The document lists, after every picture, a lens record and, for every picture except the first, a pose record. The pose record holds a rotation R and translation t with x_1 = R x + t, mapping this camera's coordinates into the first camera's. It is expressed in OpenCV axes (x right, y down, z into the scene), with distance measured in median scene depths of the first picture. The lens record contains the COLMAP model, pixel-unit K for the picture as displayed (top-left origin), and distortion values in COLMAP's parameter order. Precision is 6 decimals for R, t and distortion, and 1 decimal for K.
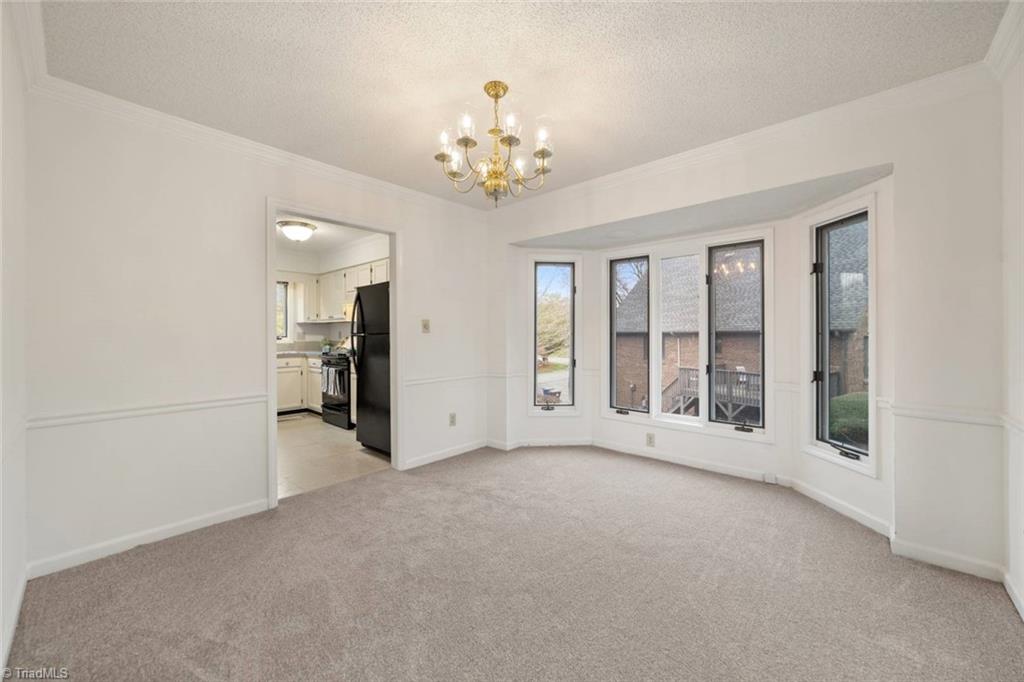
lens RADIAL K [[396.6, 0, 521.6], [0, 396.6, 337.6], [0, 0, 1]] dist [-0.000686, 0.000612]
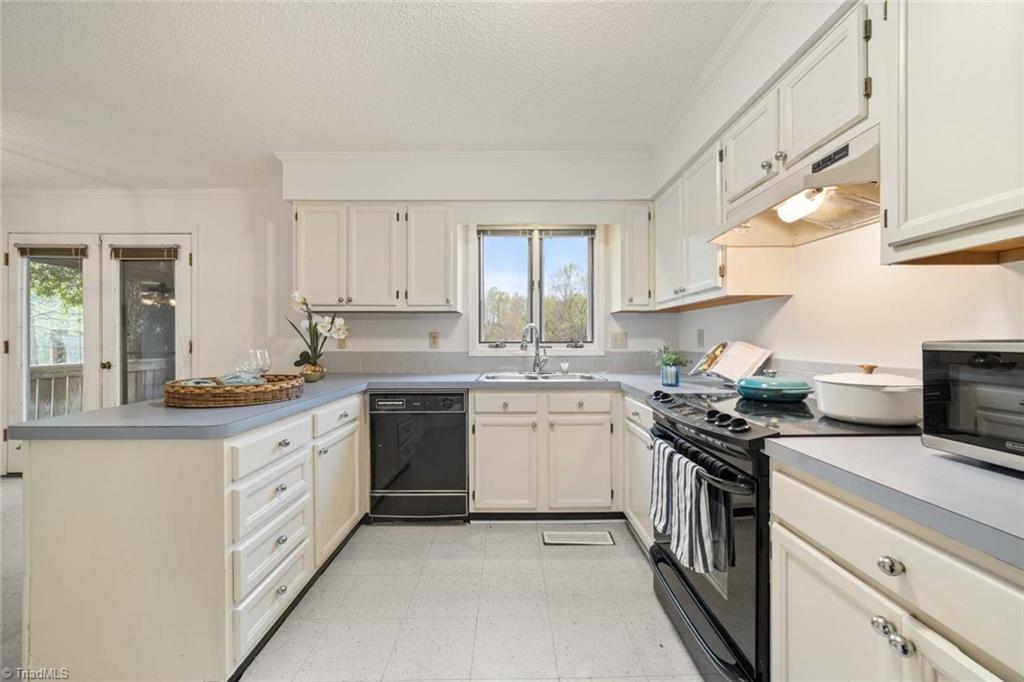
lens RADIAL K [[396.3, 0, 516.1], [0, 396.3, 338.5], [0, 0, 1]] dist [-0.001866, 0.005588]
pose [[0.668781, -0.001956, -0.743457, -0.351523], [-0.005559, 0.999955, -0.007631, -0.002568], [0.743439, 0.009237, 0.668740, 0.728975]]
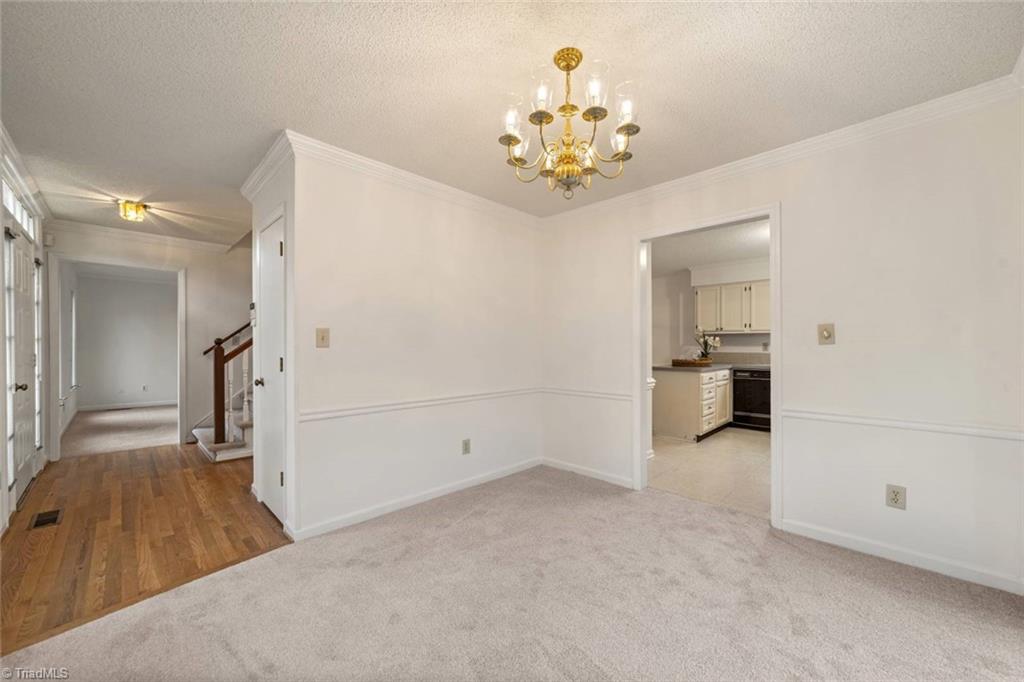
lens RADIAL K [[396.5, 0, 515.3], [0, 396.5, 345.3], [0, 0, 1]] dist [-0.012195, 0.000199]
pose [[-0.051107, 0.001582, -0.998692, 0.311826], [-0.009876, 0.999949, 0.002089, -0.004401], [0.998644, 0.009970, -0.051089, 0.364619]]
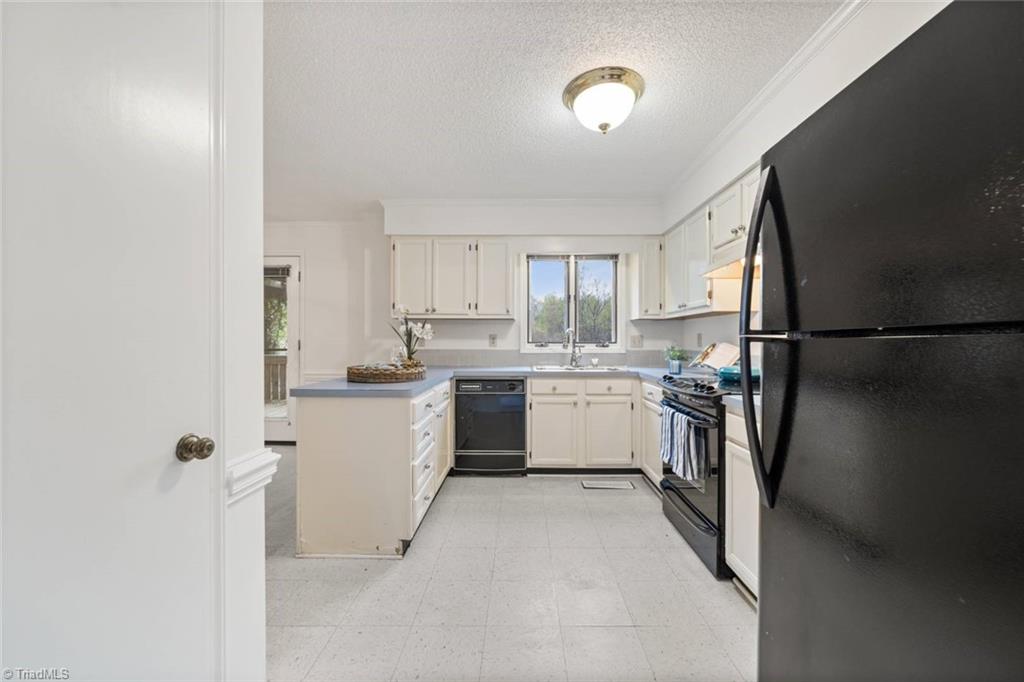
lens RADIAL K [[396.6, 0, 521.6], [0, 396.6, 337.6], [0, 0, 1]] dist [-0.000686, 0.000612]
pose [[0.657698, -0.001735, -0.753279, -0.259890], [-0.009798, 0.999893, -0.010857, -0.002002], [0.753218, 0.014521, 0.657611, 0.570391]]
